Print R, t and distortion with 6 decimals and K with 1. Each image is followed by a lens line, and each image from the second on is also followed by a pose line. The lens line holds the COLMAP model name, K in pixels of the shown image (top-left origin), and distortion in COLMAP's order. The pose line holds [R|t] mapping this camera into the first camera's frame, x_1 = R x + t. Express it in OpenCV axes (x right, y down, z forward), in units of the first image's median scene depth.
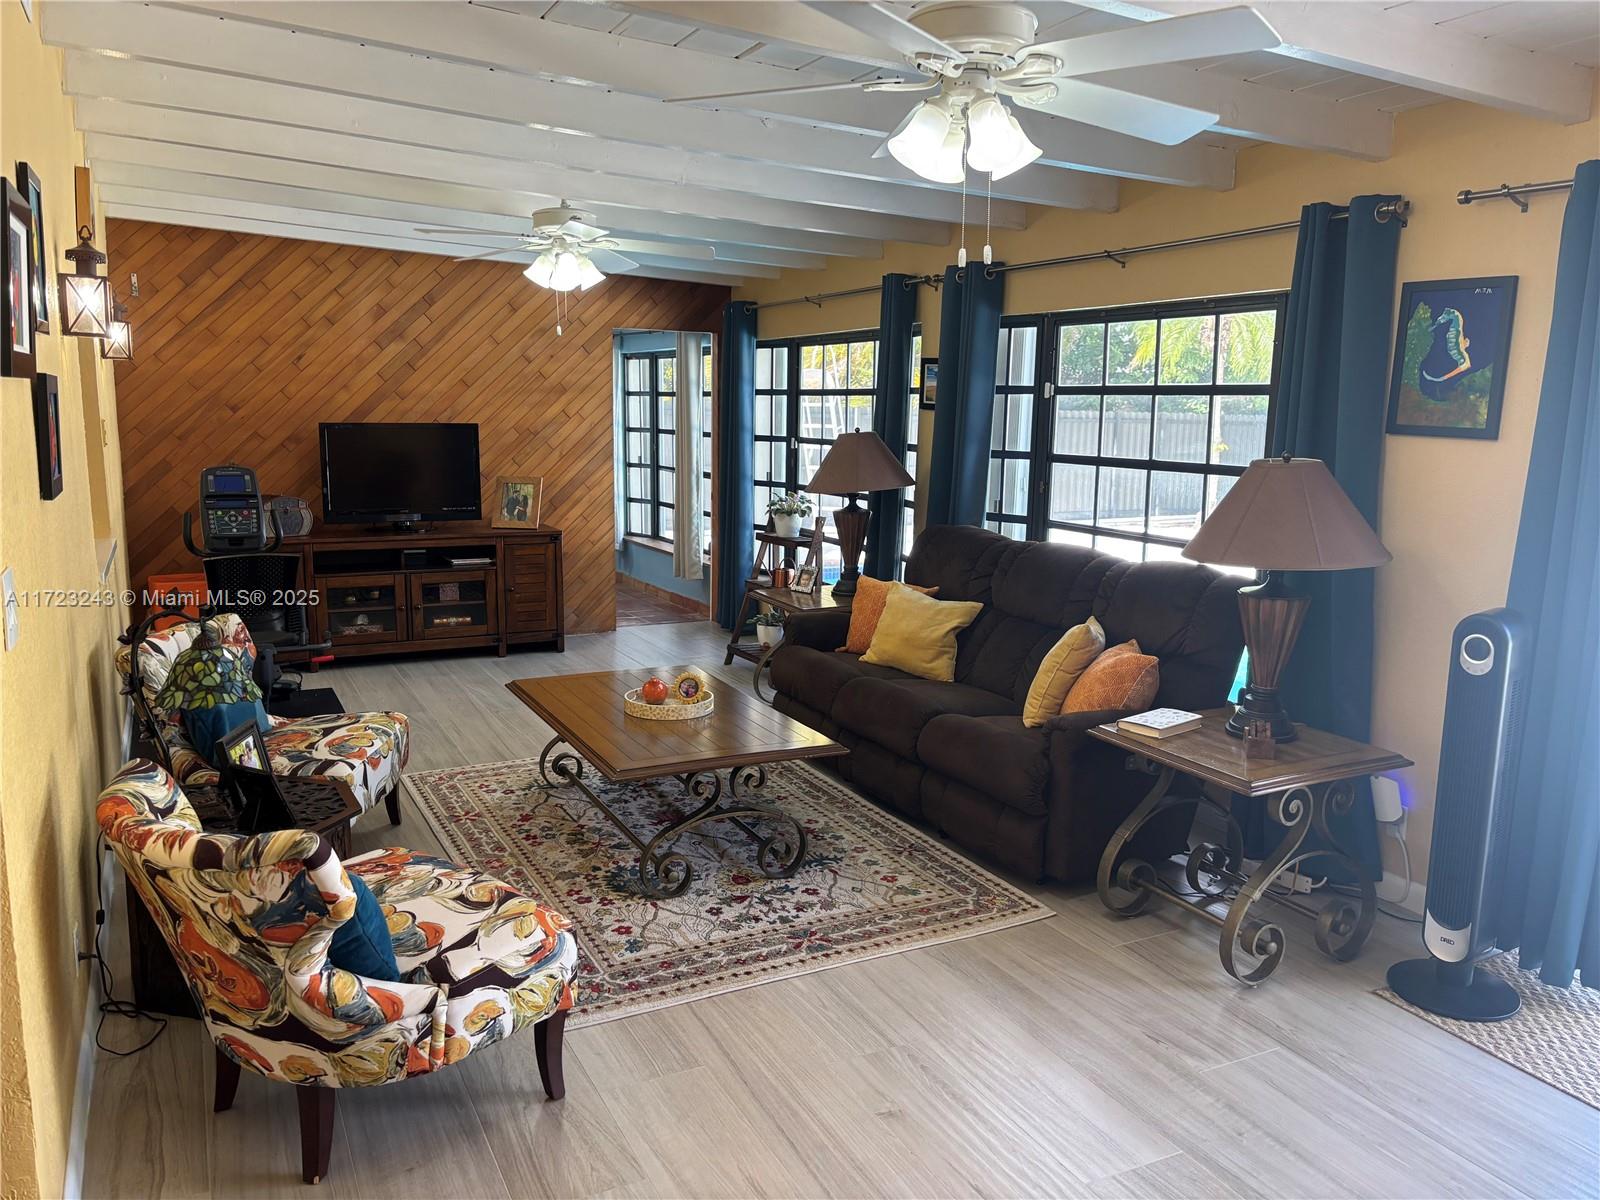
lens RADIAL K [[1225.2, 0, 797.0], [0, 1225.2, 606.5], [0, 0, 1]] dist [0.120632, -0.156070]
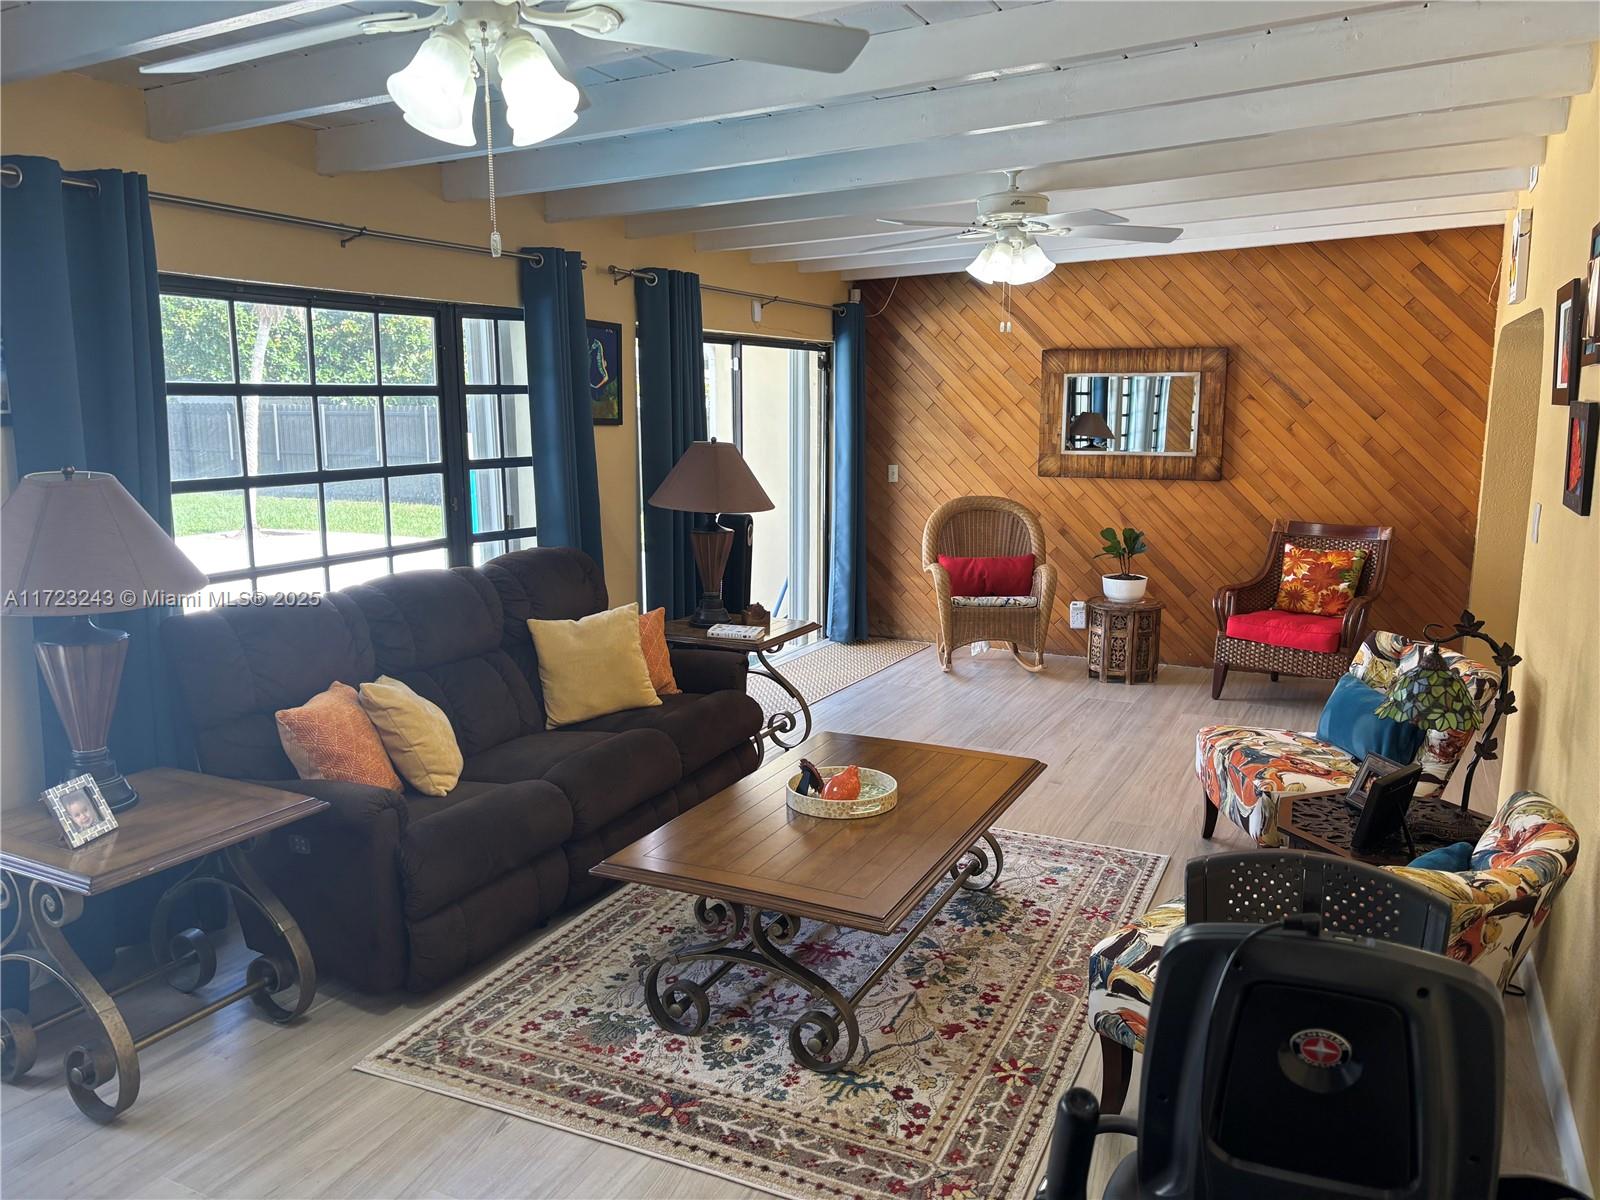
lens RADIAL K [[1209.2, 0, 802.8], [0, 1209.2, 610.3], [0, 0, 1]] dist [0.028047, -0.004799]
pose [[-0.616754, -0.142091, 0.774225, -0.631949], [0.128579, 0.952177, 0.277177, -0.233606], [-0.776583, 0.270499, -0.568989, 1.342774]]
